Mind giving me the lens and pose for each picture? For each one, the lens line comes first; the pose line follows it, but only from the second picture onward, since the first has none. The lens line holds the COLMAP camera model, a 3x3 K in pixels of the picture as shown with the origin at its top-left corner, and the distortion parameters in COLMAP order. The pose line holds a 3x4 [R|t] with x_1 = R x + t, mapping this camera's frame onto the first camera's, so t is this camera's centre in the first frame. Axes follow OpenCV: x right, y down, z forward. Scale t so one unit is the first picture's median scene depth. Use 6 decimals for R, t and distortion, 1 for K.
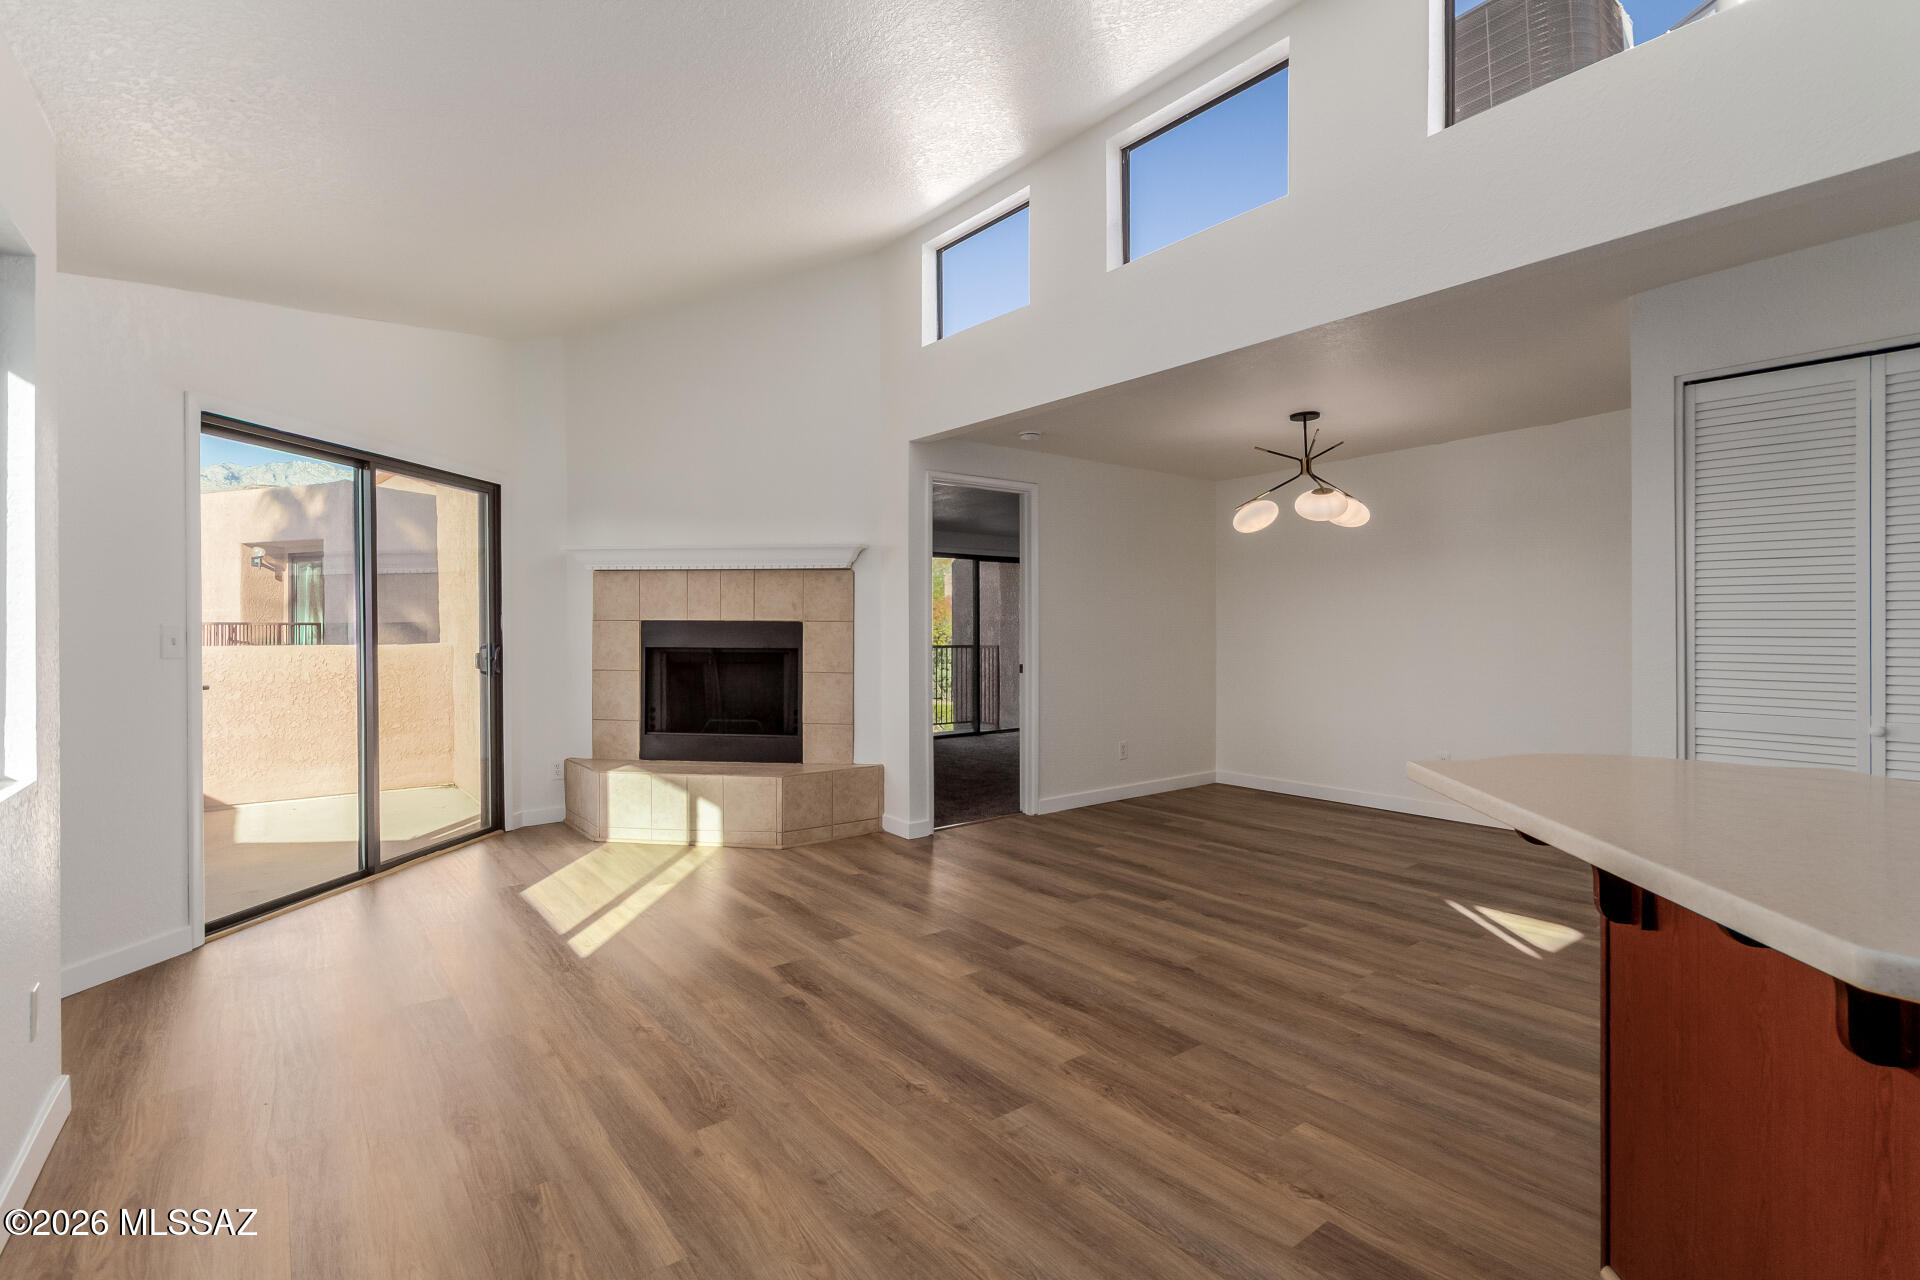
lens RADIAL K [[896.6, 0, 974.9], [0, 896.6, 629.3], [0, 0, 1]] dist [0.004027, 0.001071]
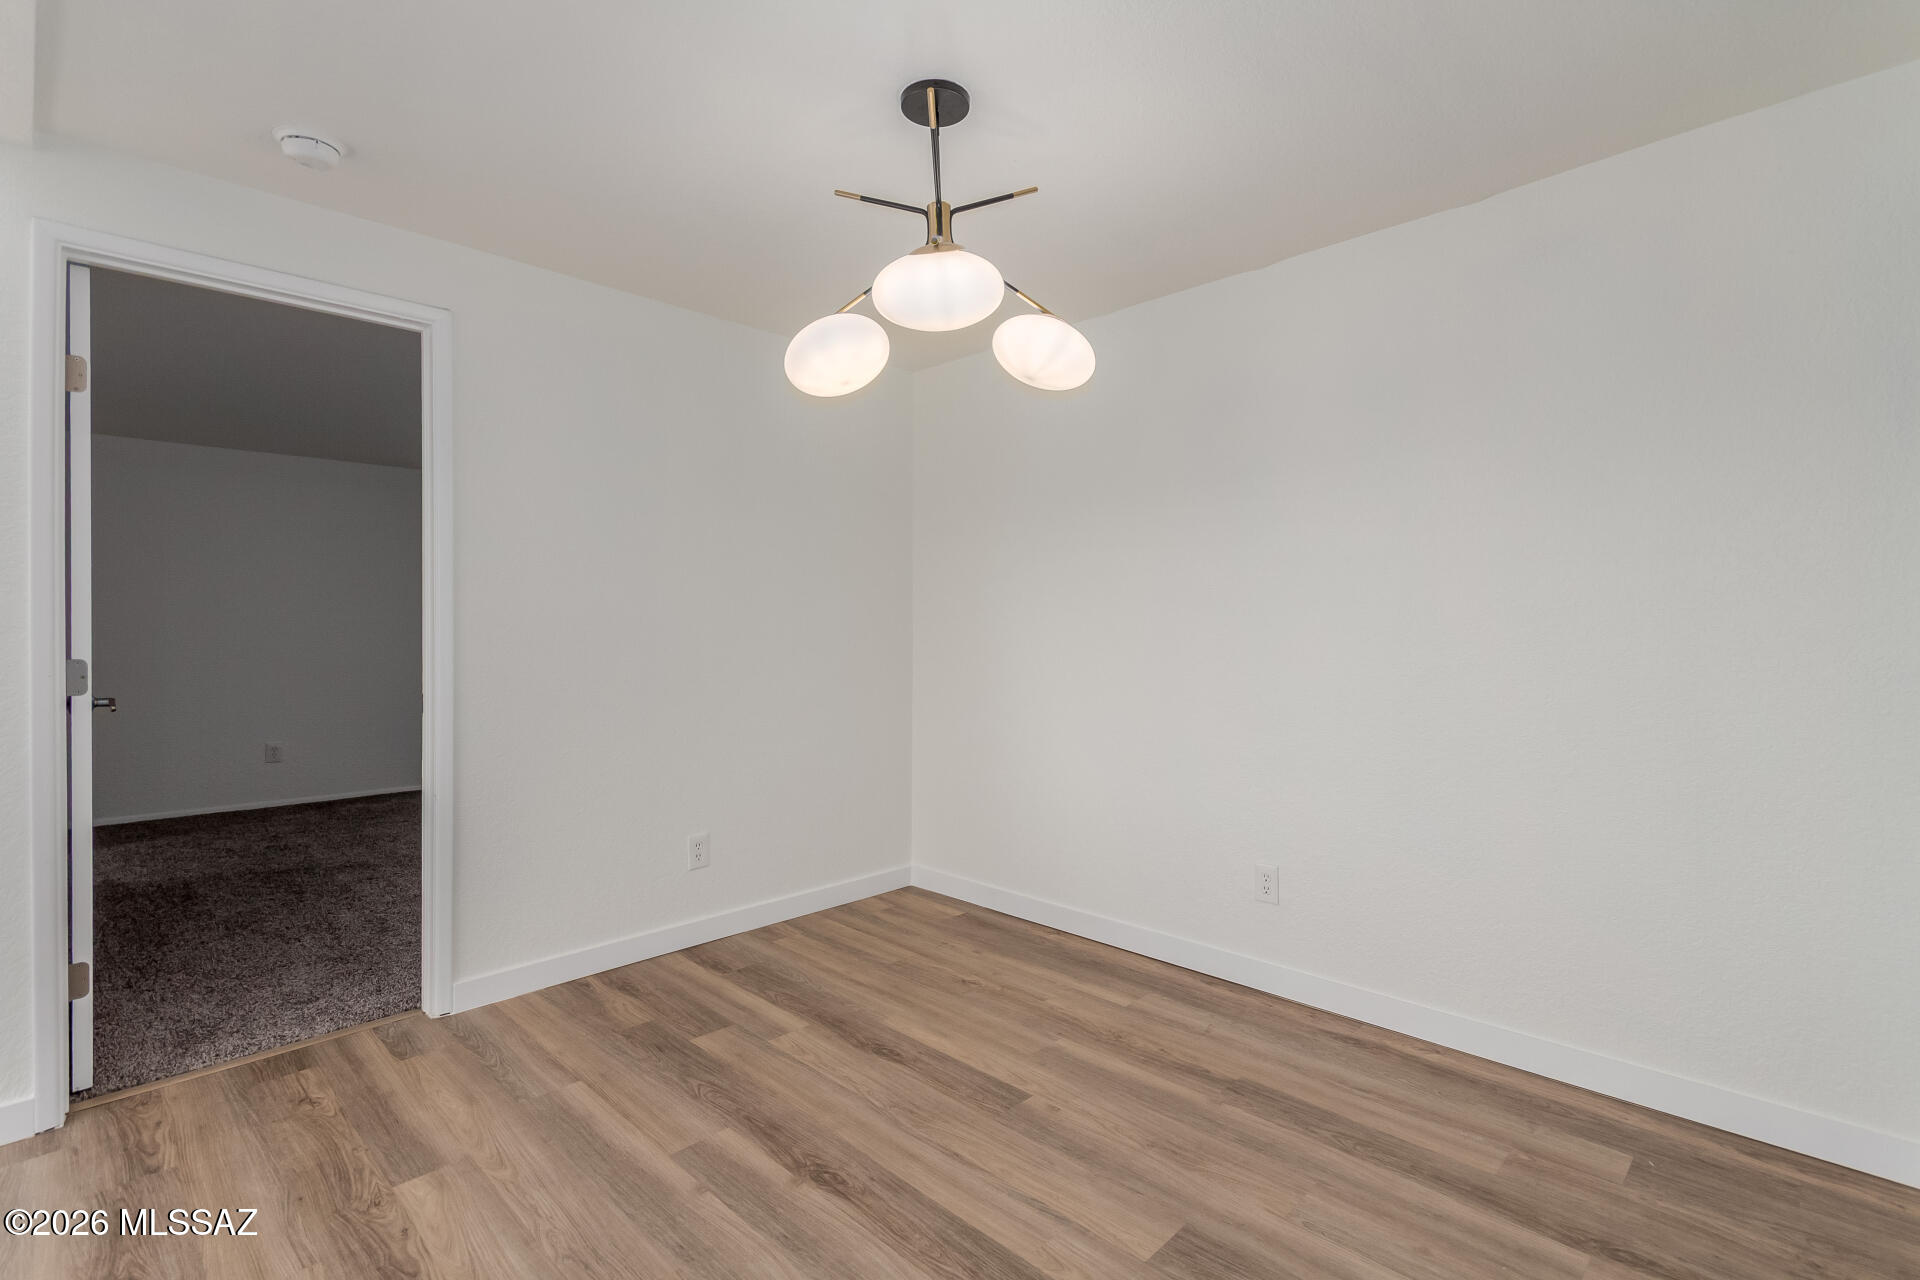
lens RADIAL K [[896.6, 0, 974.9], [0, 896.6, 629.3], [0, 0, 1]] dist [0.004027, 0.001071]
pose [[0.991463, 0.001987, 0.130371, 0.525047], [-0.002780, 0.999979, 0.005898, 0.001374], [-0.130356, -0.006210, 0.991448, 0.934925]]
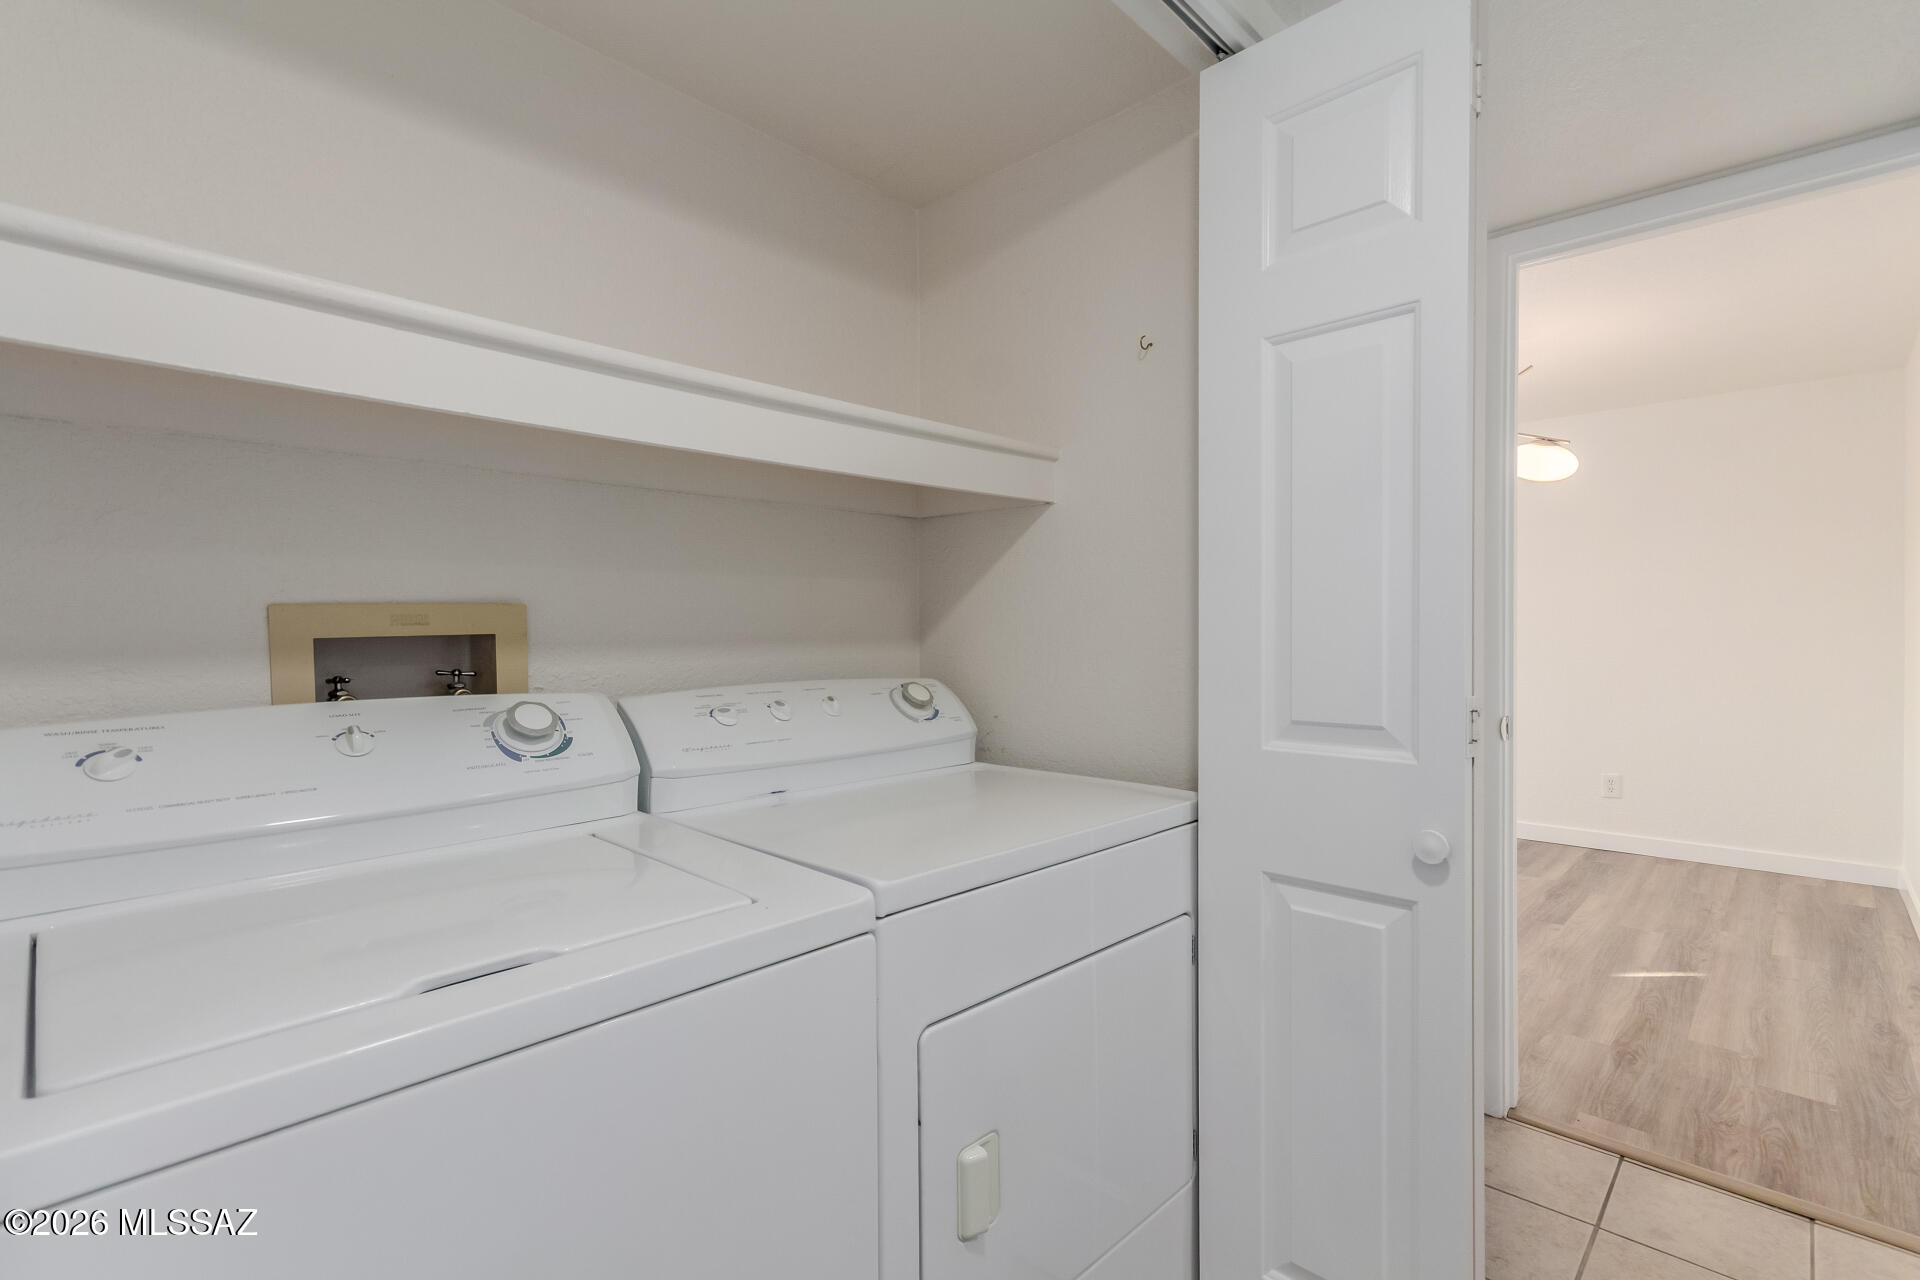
lens RADIAL K [[892.9, 0, 947.6], [0, 892.9, 632.8], [0, 0, 1]] dist [0.000983, -0.000011]
pose [[0.121528, 0.000898, -0.992588, 1.714615], [0.006464, 0.999978, 0.001696, 0.001672], [0.992567, -0.006622, 0.121520, 0.725999]]
